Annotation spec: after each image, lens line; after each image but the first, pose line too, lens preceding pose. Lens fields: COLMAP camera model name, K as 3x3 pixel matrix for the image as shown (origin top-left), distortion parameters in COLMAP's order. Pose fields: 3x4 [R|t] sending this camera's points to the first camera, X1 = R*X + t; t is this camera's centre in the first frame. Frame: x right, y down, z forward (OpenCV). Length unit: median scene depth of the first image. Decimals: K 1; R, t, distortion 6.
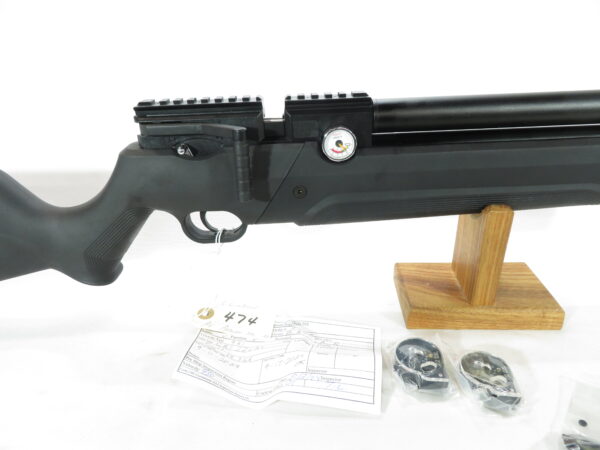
lens RADIAL K [[446.6, 0, 300.0], [0, 446.6, 225.0], [0, 0, 1]] dist [0.000471, -0.000437]
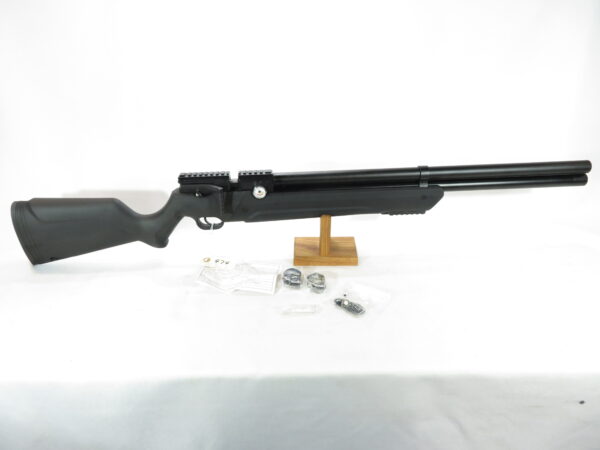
lens RADIAL K [[446.6, 0, 300.0], [0, 446.6, 225.0], [0, 0, 1]] dist [0.000471, -0.000437]
pose [[0.999292, -0.003531, 0.037452, 0.205593], [0.000699, 0.997156, 0.075356, -0.172610], [-0.037612, -0.075277, 0.996453, -1.449466]]
